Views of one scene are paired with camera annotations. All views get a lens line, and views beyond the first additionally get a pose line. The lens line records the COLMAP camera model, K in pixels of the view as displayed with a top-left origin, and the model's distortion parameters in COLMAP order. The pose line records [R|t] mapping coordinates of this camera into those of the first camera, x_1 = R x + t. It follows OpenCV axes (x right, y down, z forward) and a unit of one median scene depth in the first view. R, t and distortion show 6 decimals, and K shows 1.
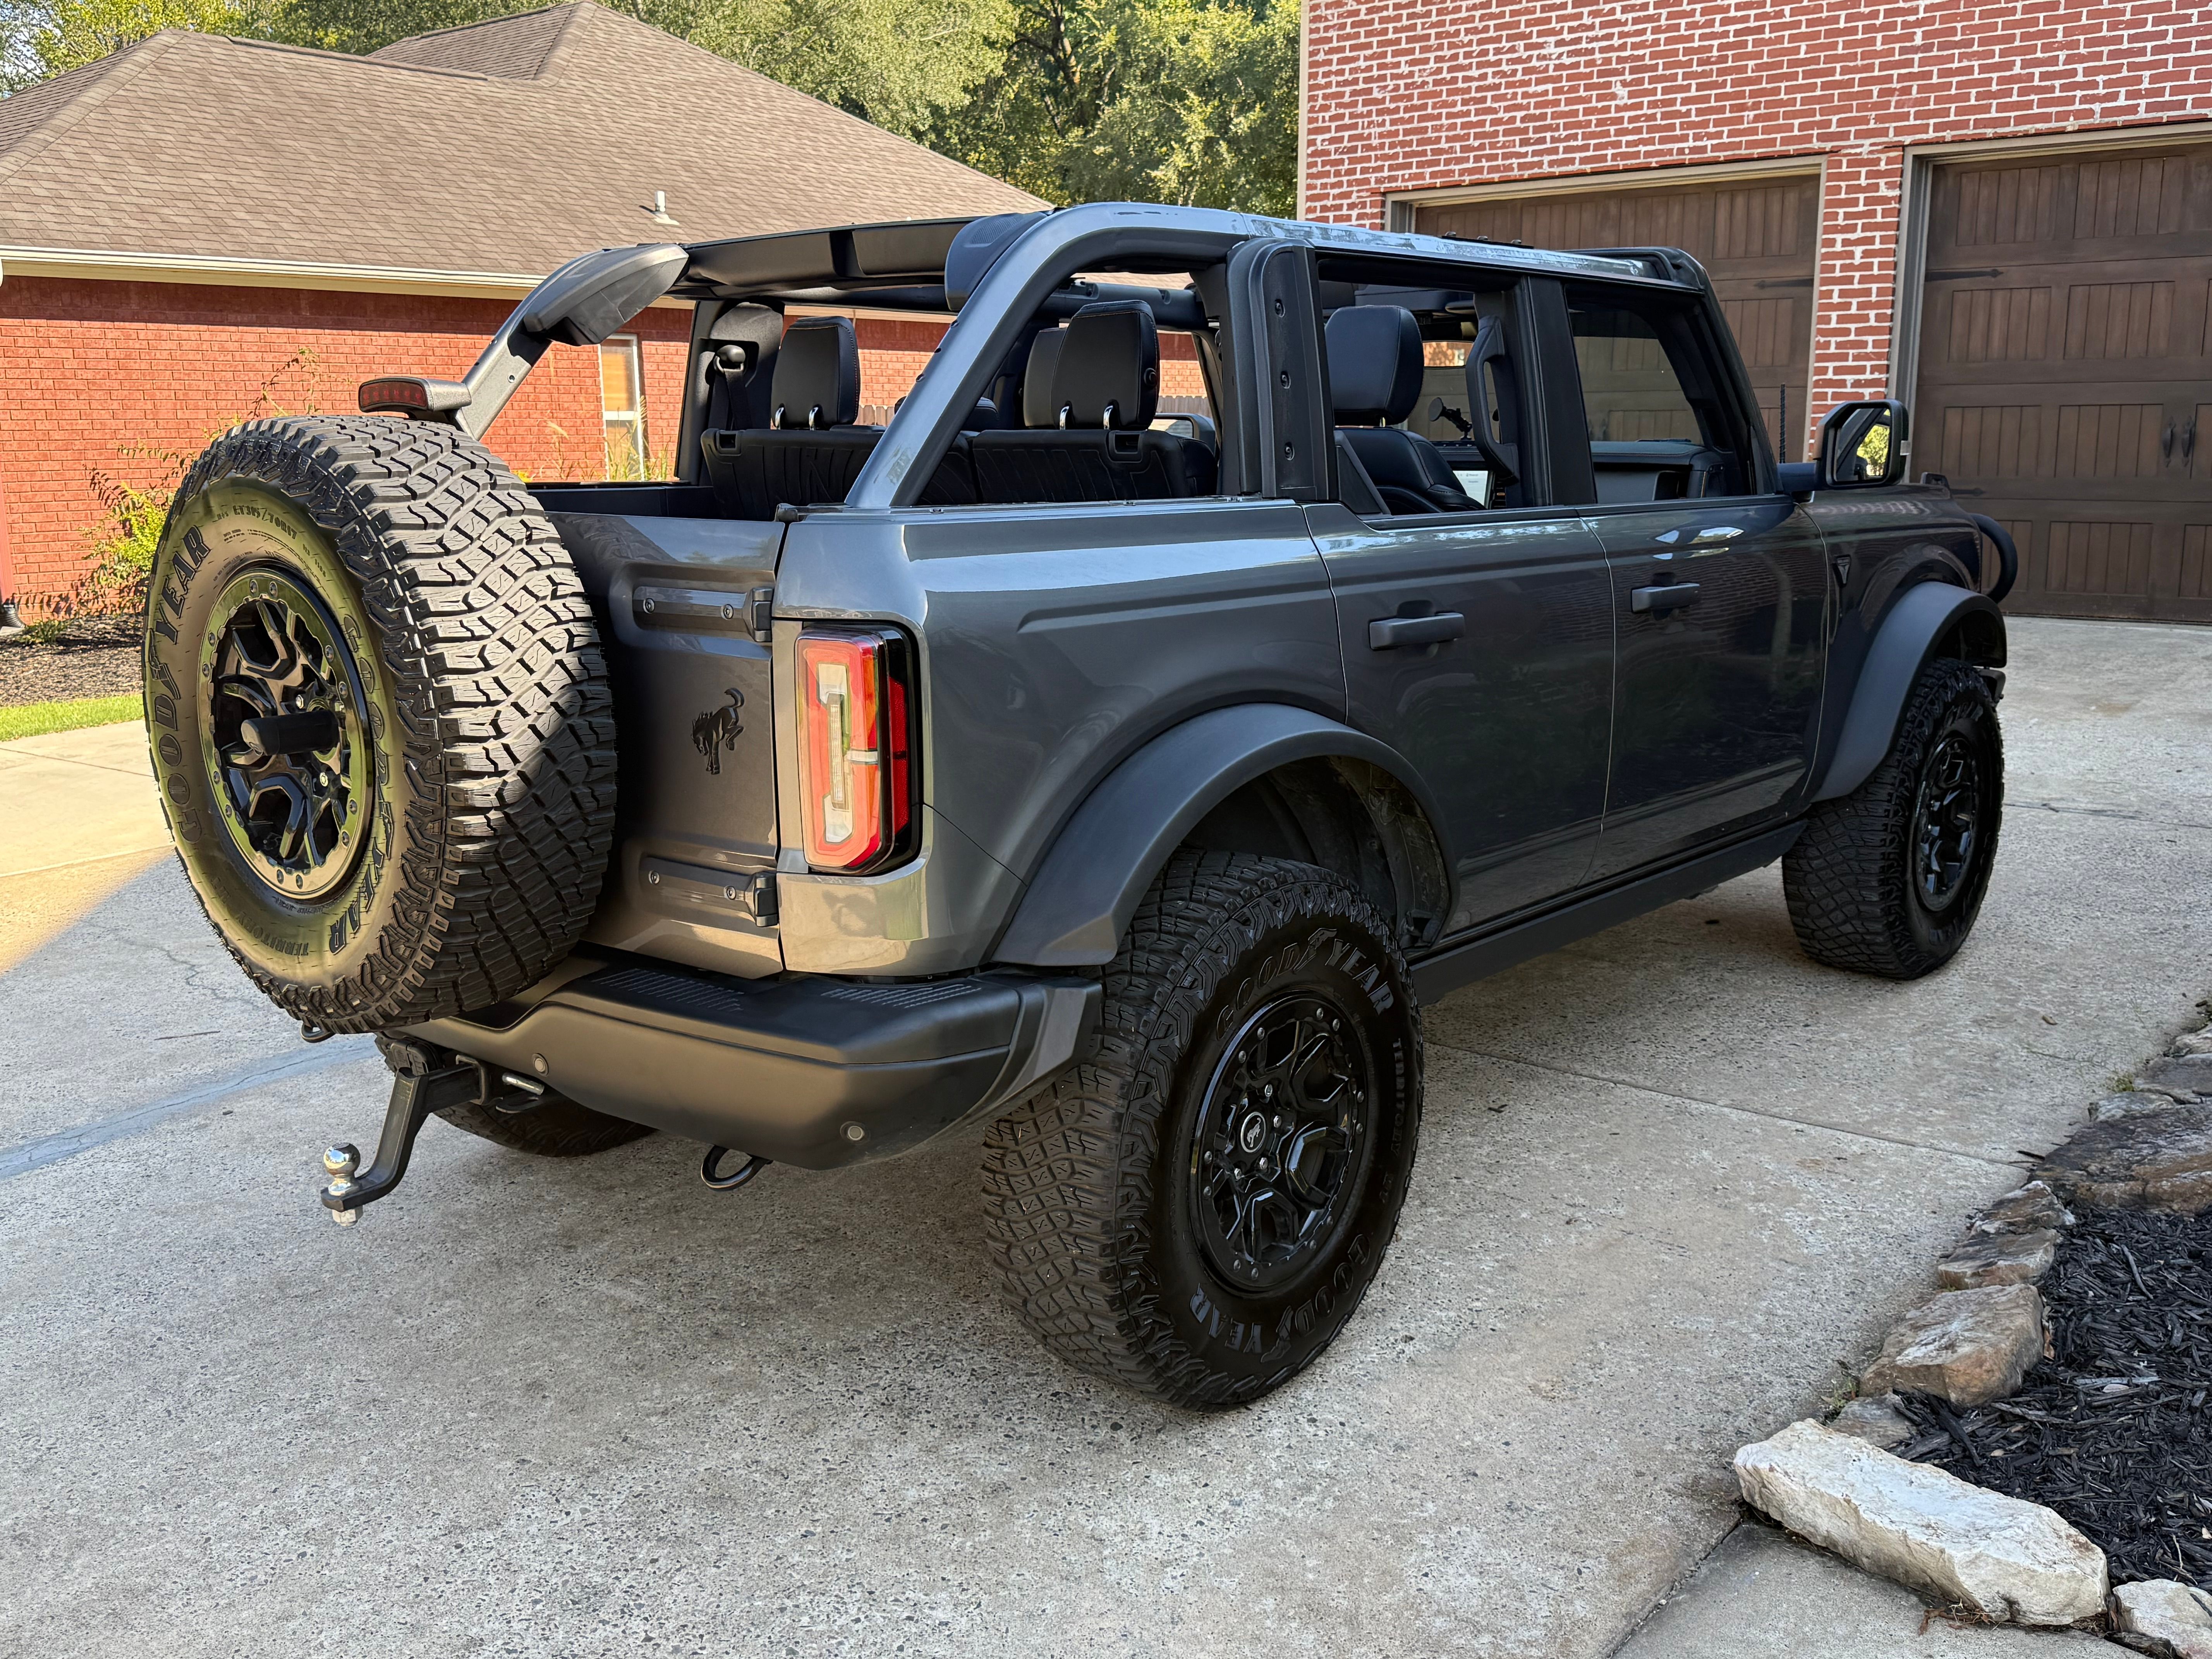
lens RADIAL K [[2055.9, 0, 1106.0], [0, 2055.9, 829.5], [0, 0, 1]] dist [-0.010906, 0.036280]
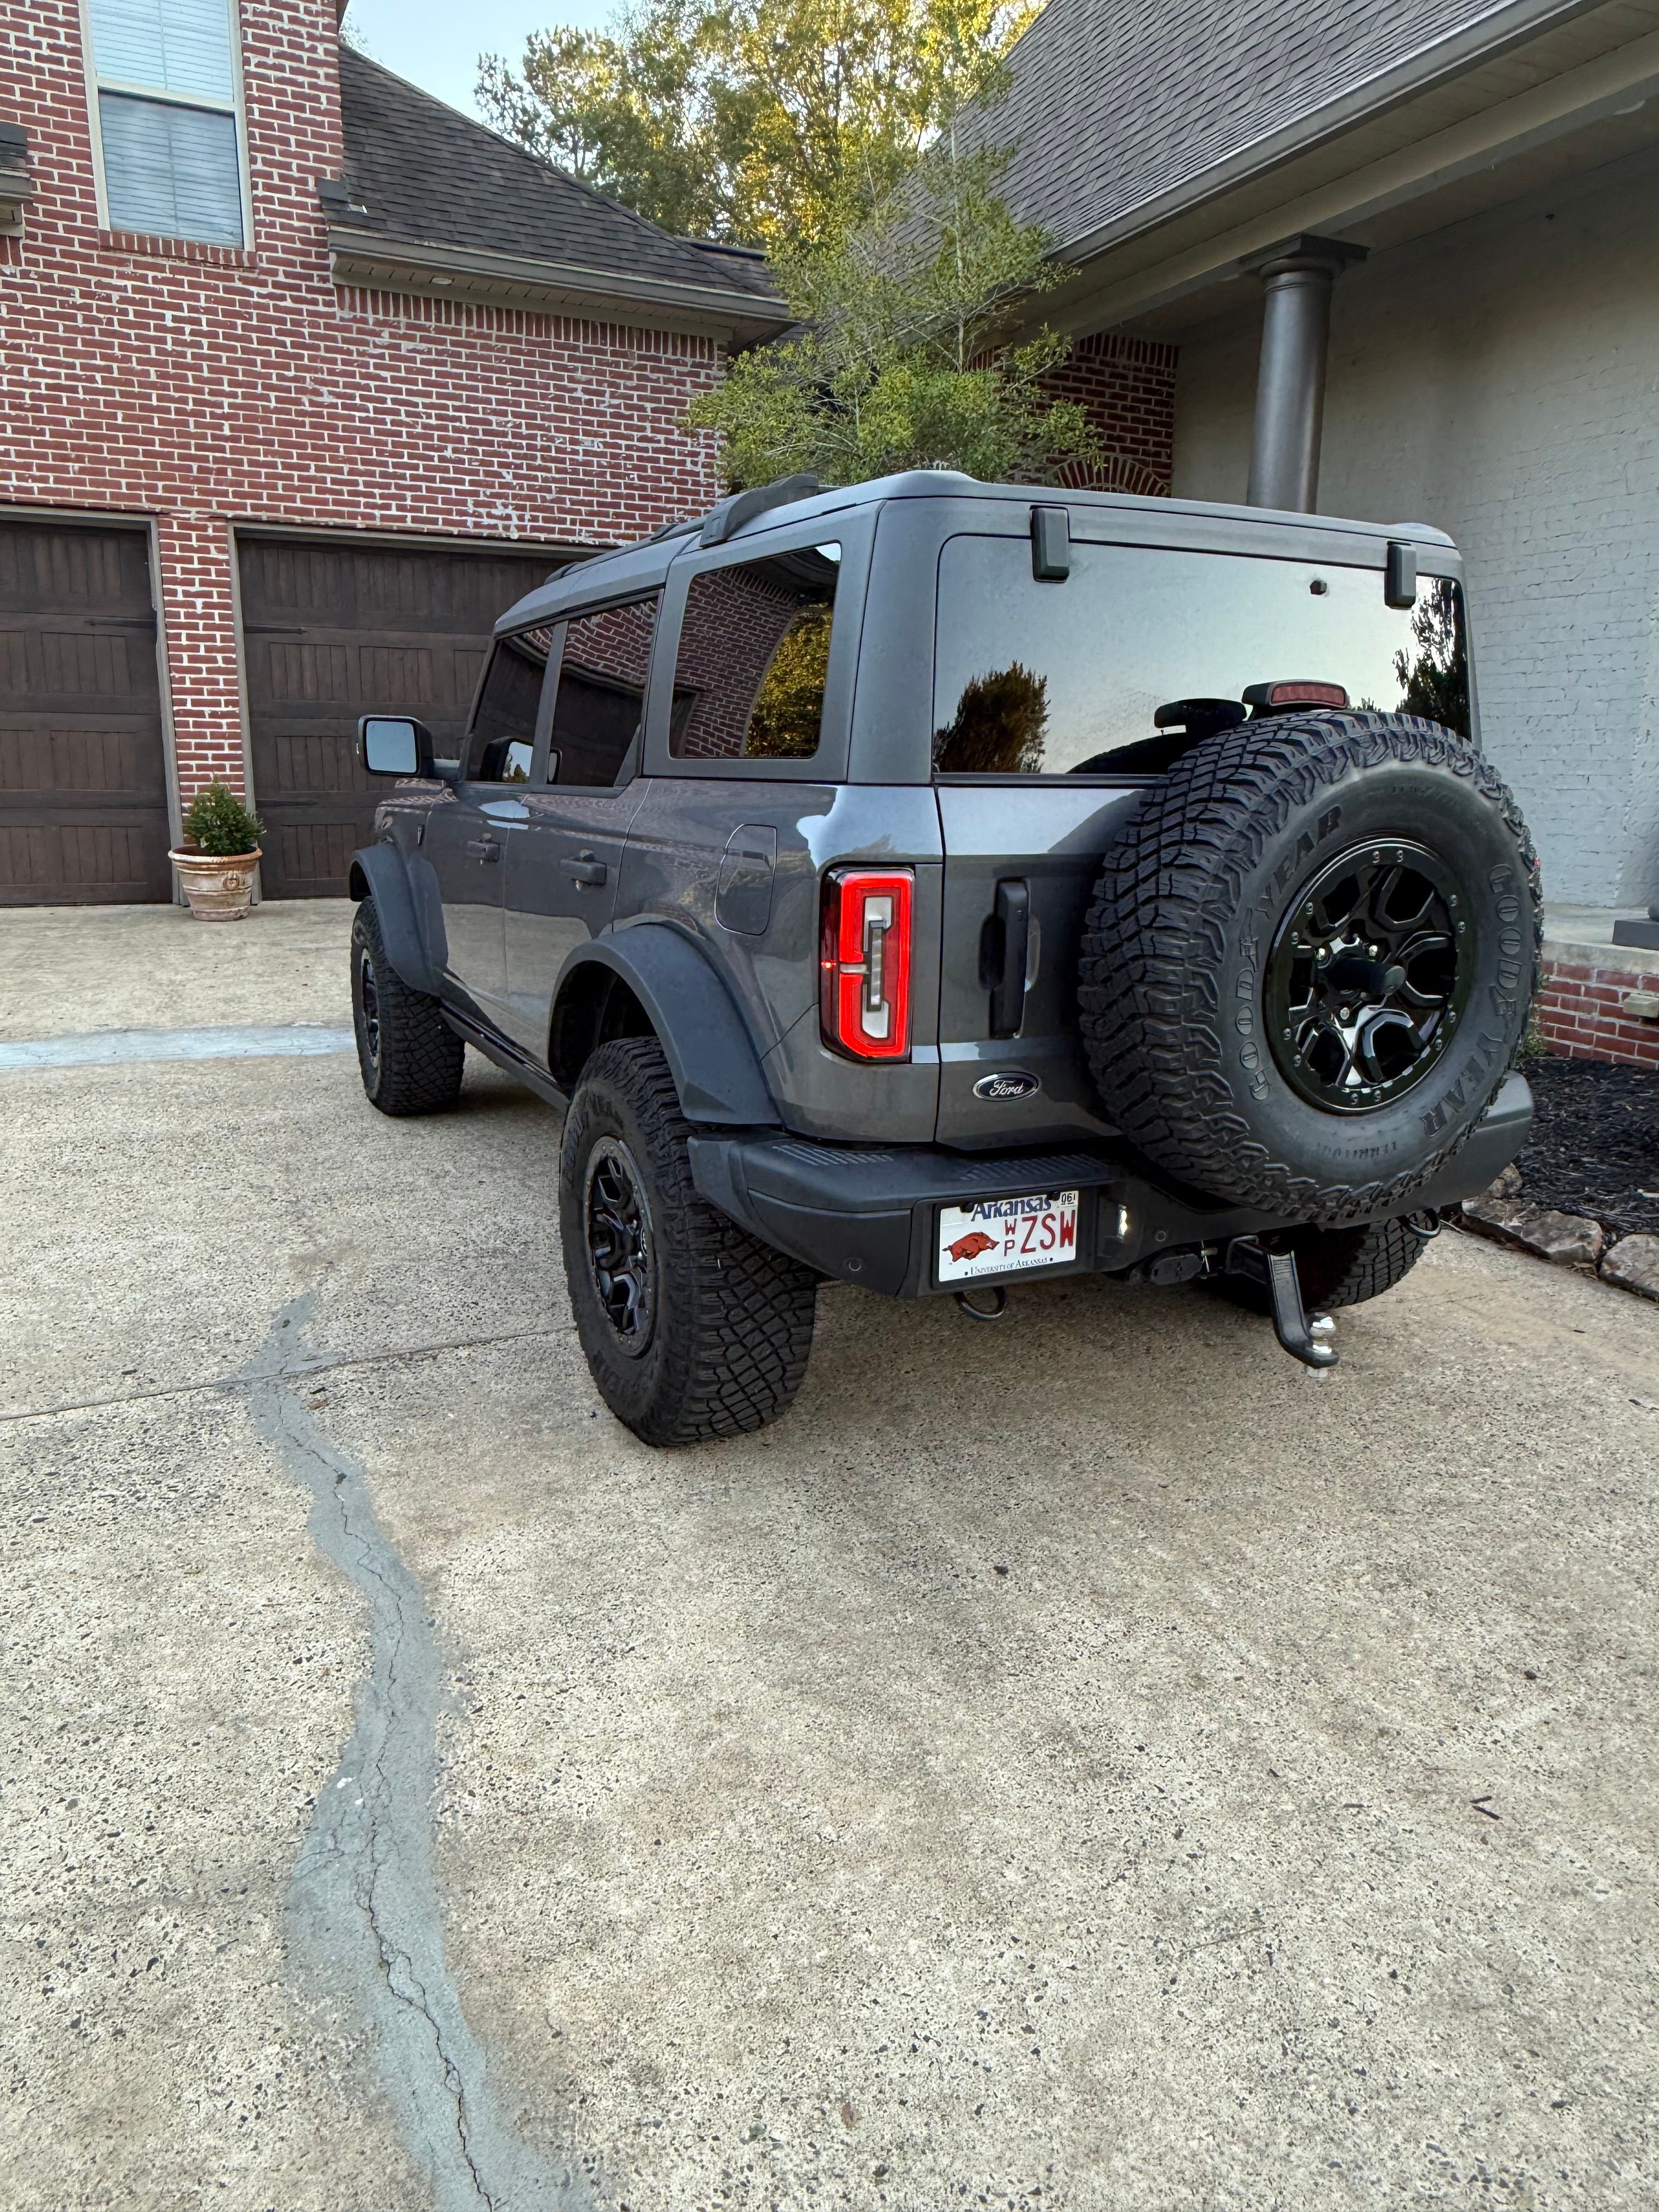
lens RADIAL K [[1459.0, 0, 829.5], [0, 1459.0, 1106.0], [0, 0, 1]] dist [-0.003195, 0.004721]
pose [[0.420692, -0.202475, 0.884320, -0.293760], [0.164901, 0.975604, 0.144928, -0.058802], [-0.892091, 0.084855, 0.443818, 0.325027]]
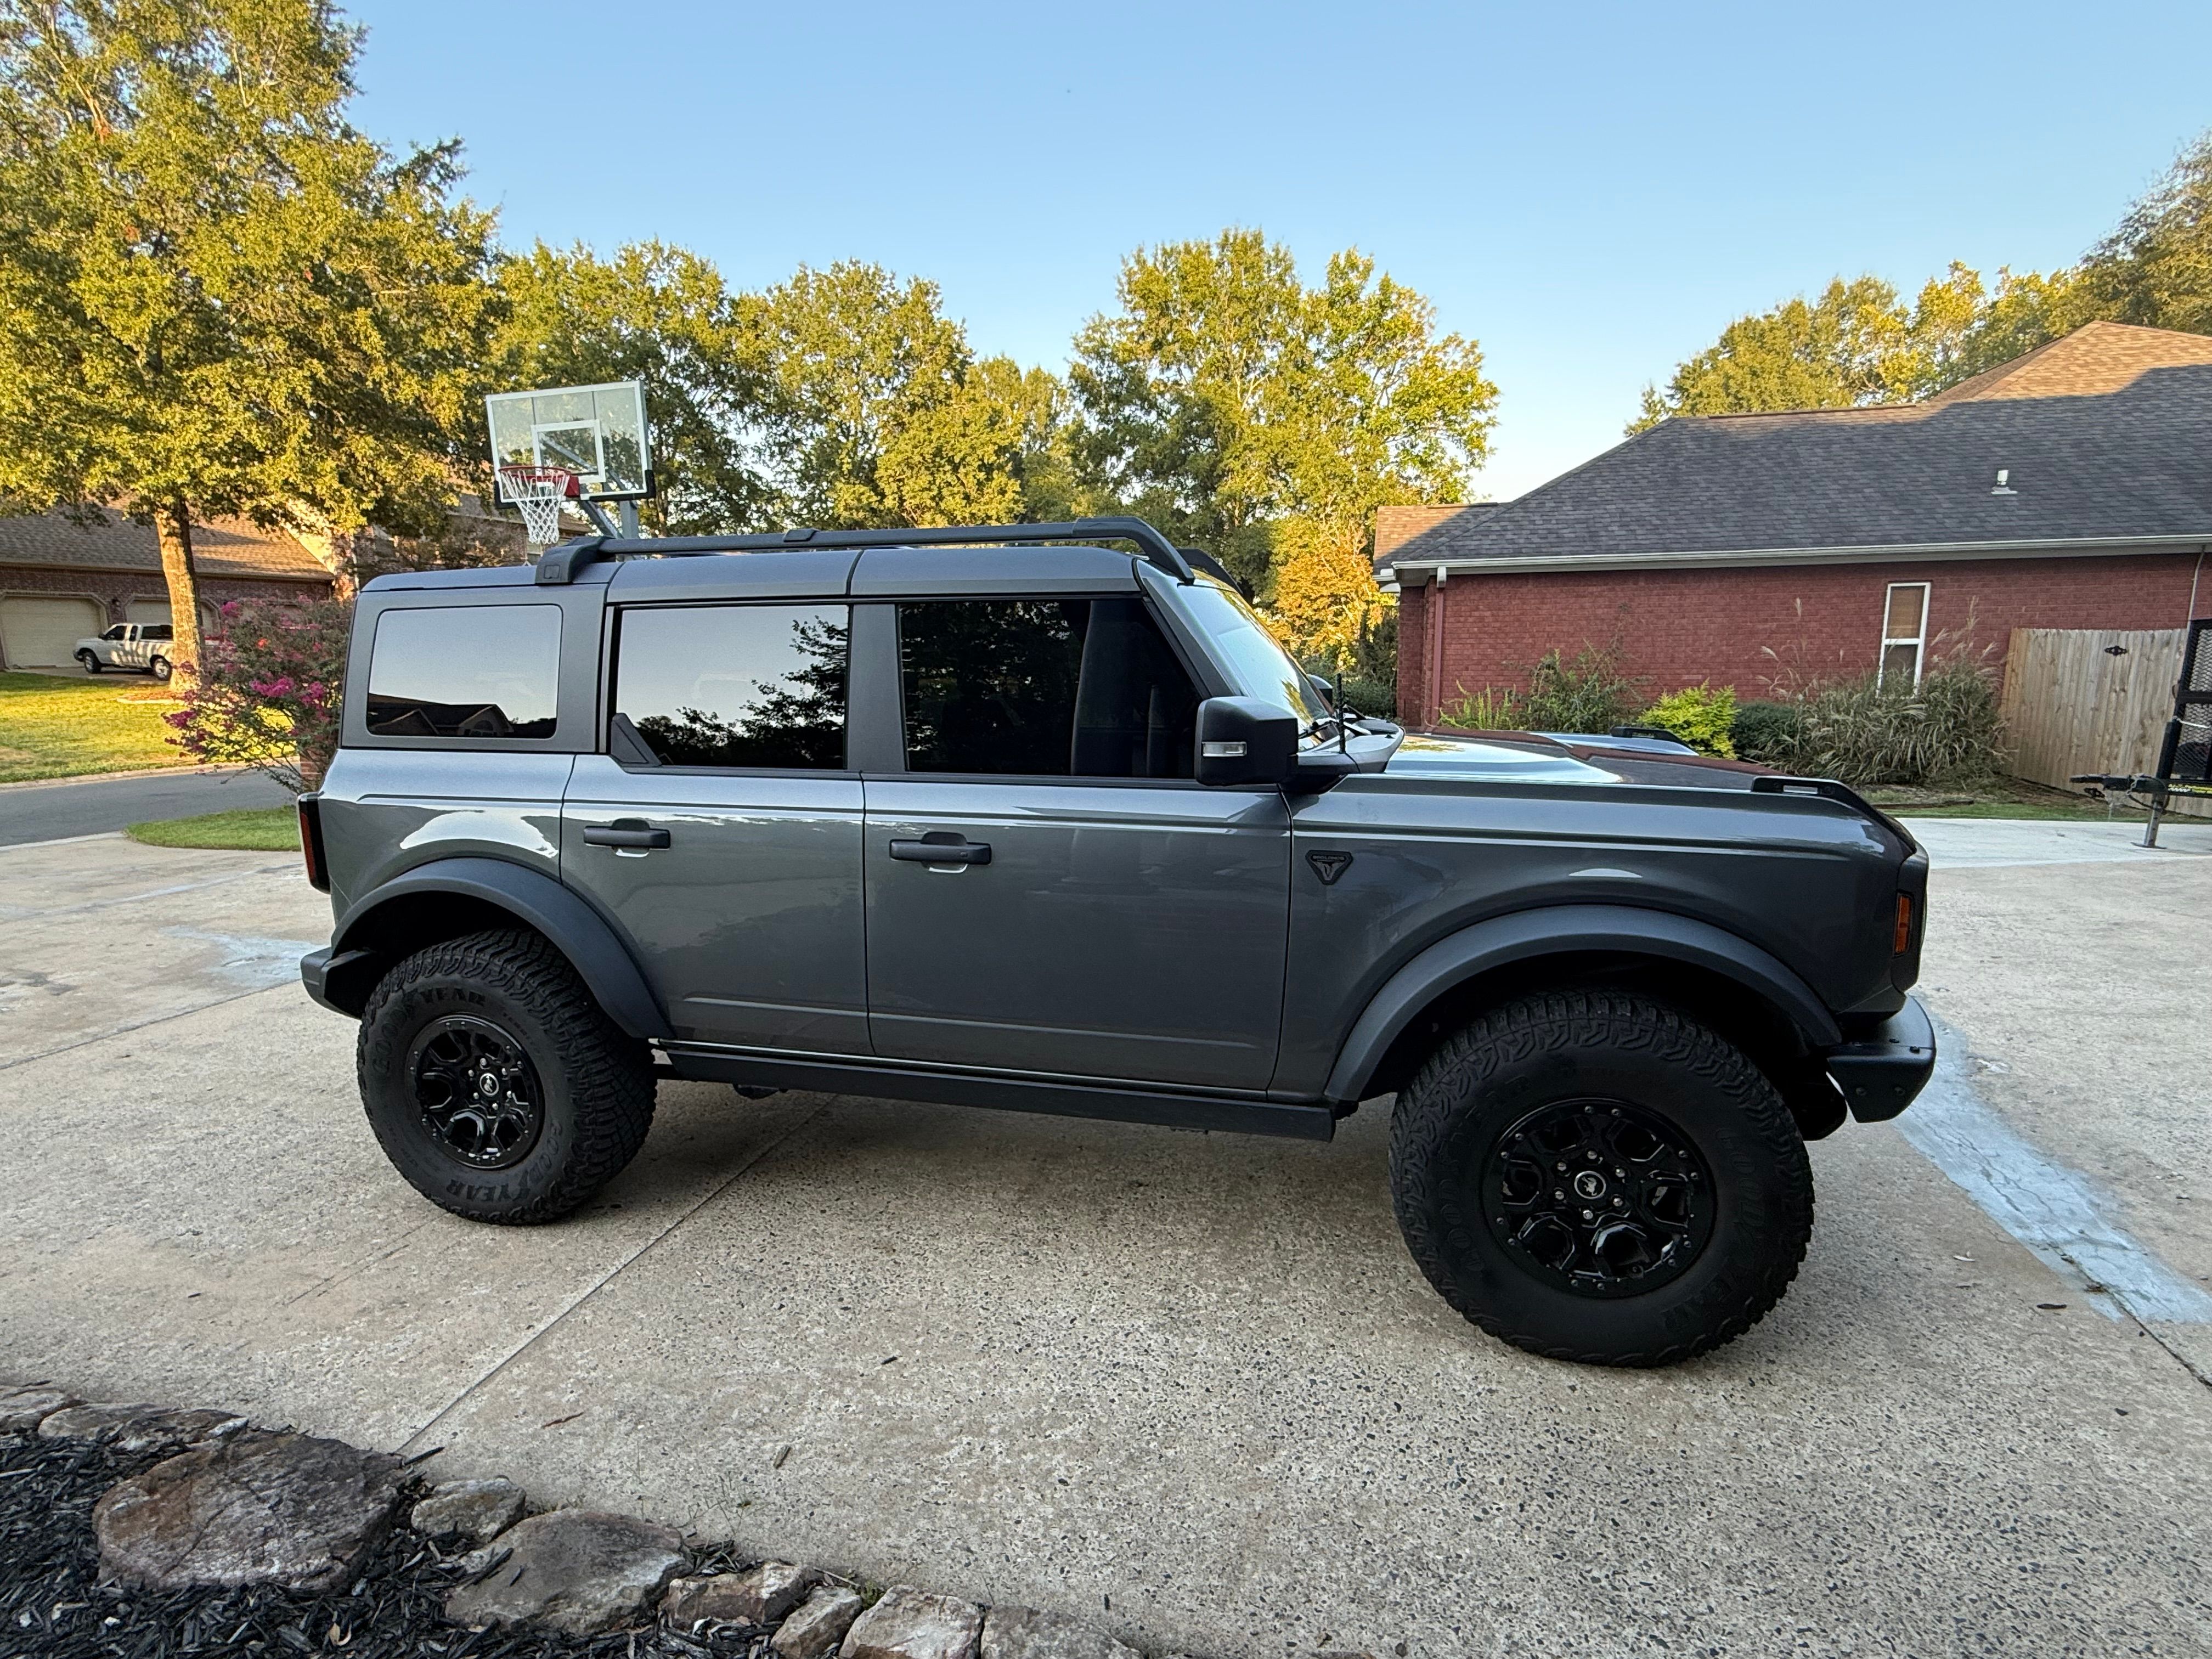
lens RADIAL K [[1091.1, 0, 1106.0], [0, 1091.1, 829.5], [0, 0, 1]] dist [0.000218, 0.000405]
pose [[0.397505, 0.155205, -0.904379, 0.400376], [-0.169818, 0.981009, 0.093715, -0.100543], [0.901749, 0.116327, 0.416313, 0.404691]]
